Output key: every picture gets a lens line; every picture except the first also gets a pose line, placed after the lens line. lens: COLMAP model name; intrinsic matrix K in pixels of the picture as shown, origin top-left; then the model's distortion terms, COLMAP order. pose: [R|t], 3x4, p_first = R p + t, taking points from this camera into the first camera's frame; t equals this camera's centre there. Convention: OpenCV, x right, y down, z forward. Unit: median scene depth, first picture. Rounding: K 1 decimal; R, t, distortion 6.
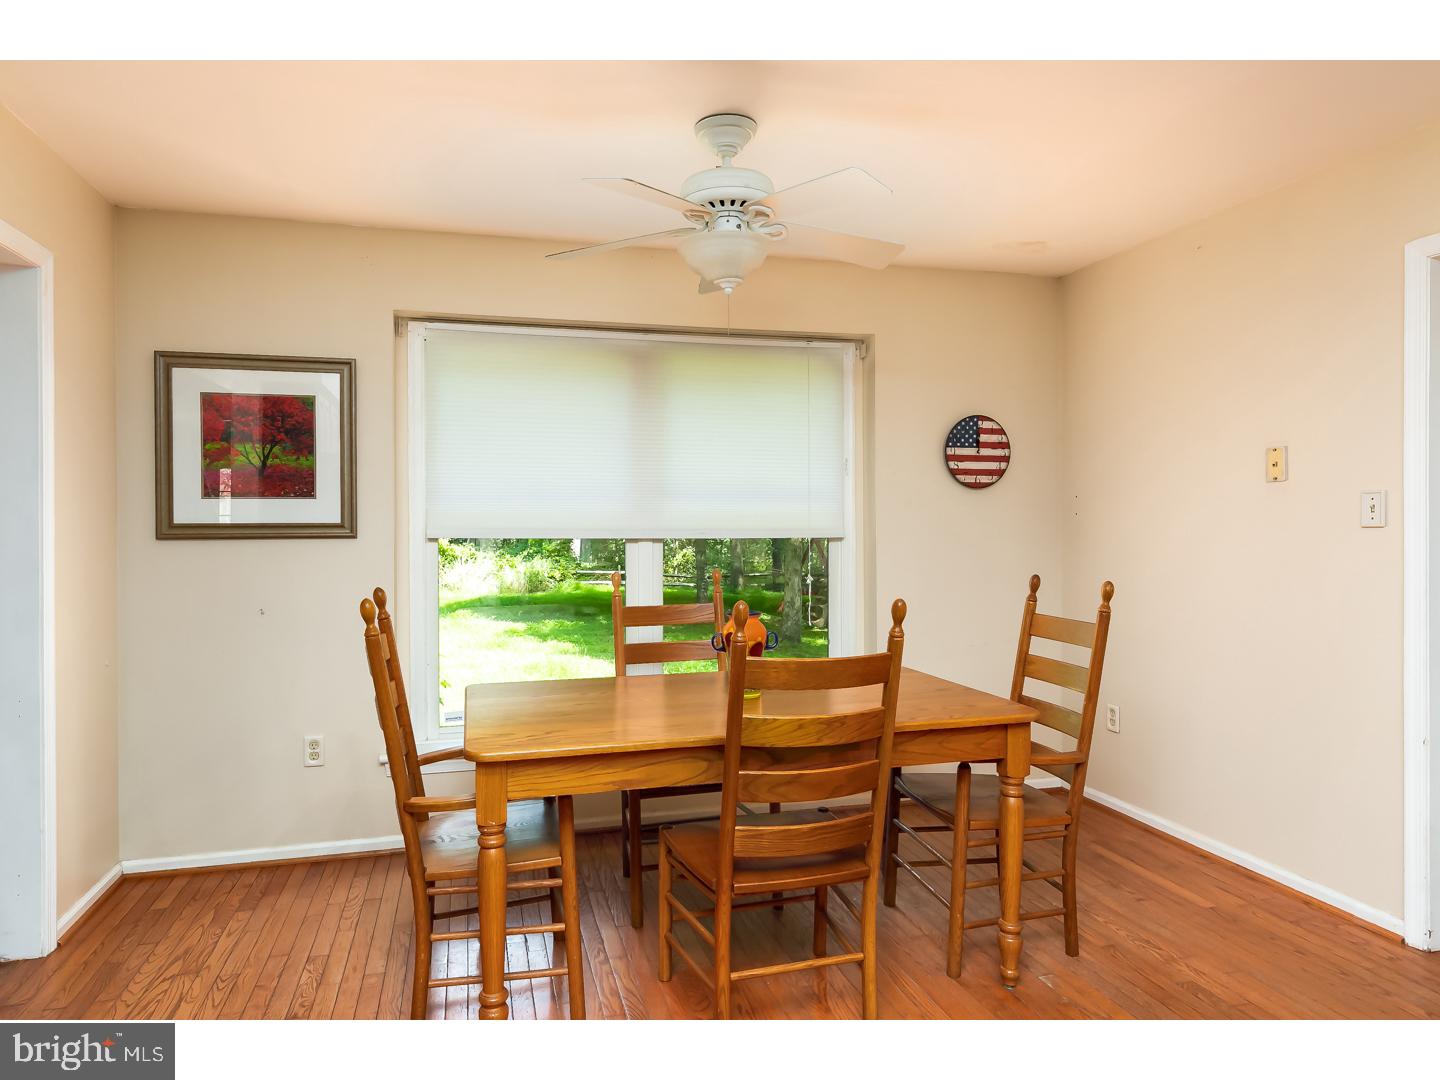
lens RADIAL K [[894.7, 0, 721.7], [0, 894.7, 528.6], [0, 0, 1]] dist [-0.003445, -0.002114]
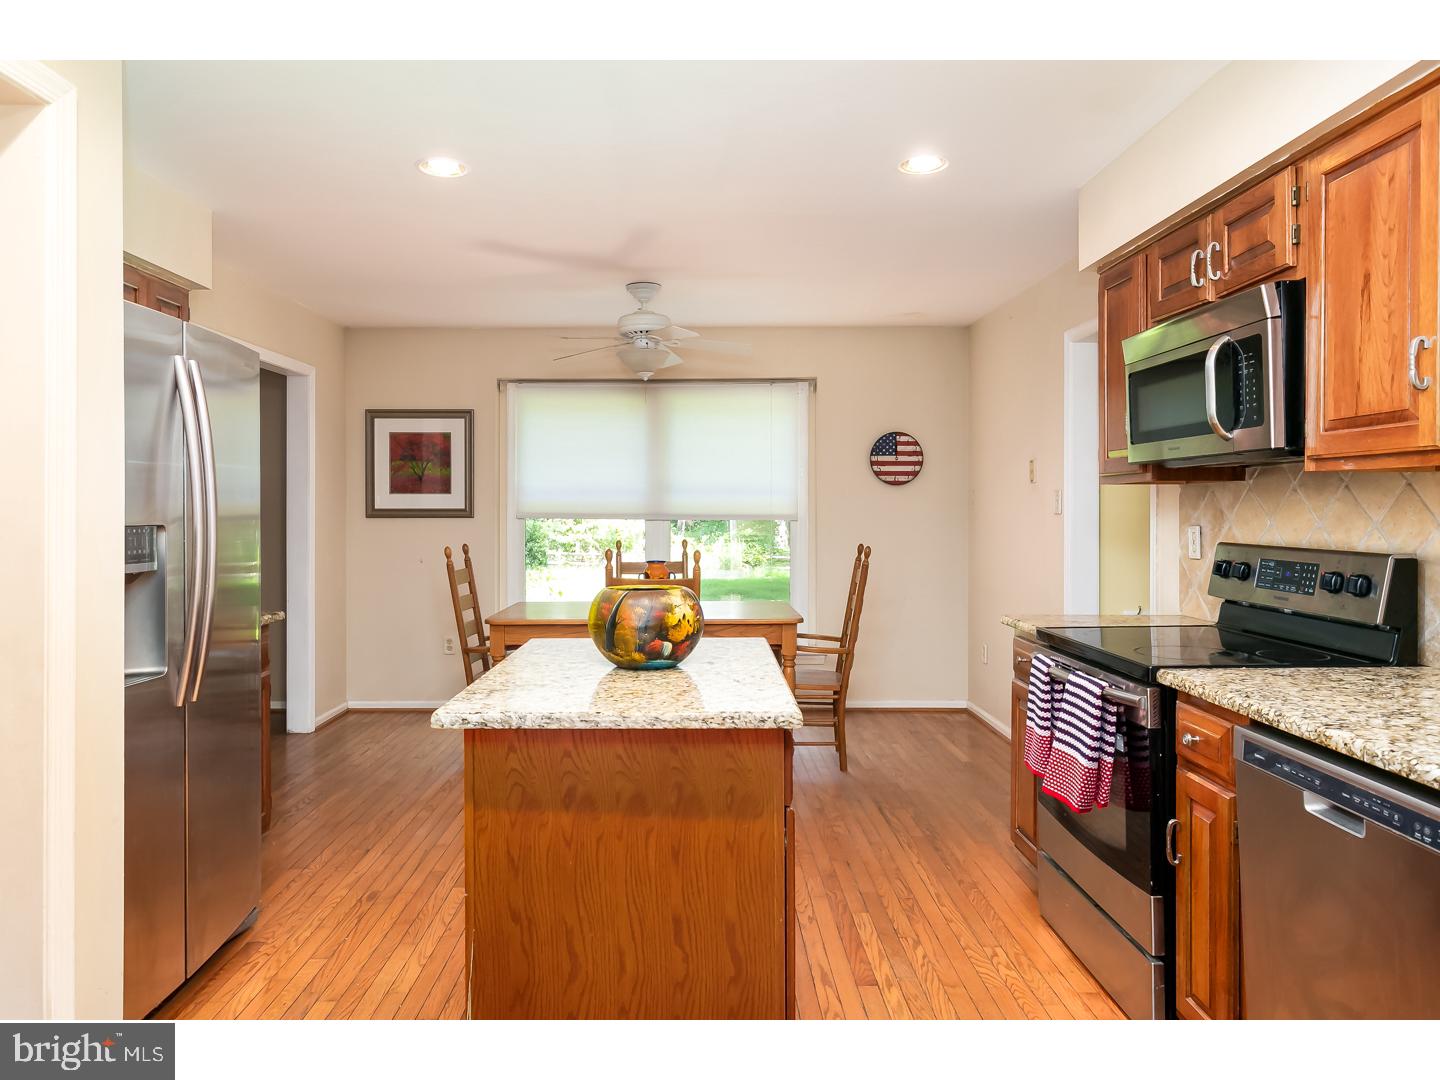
lens RADIAL K [[994.4, 0, 717.7], [0, 994.4, 517.2], [0, 0, 1]] dist [0.001169, 0.000288]
pose [[0.966723, 0.006172, -0.255751, 0.415764], [-0.005395, 0.999978, 0.003740, 0.000101], [0.255769, -0.002236, 0.966735, -0.552784]]
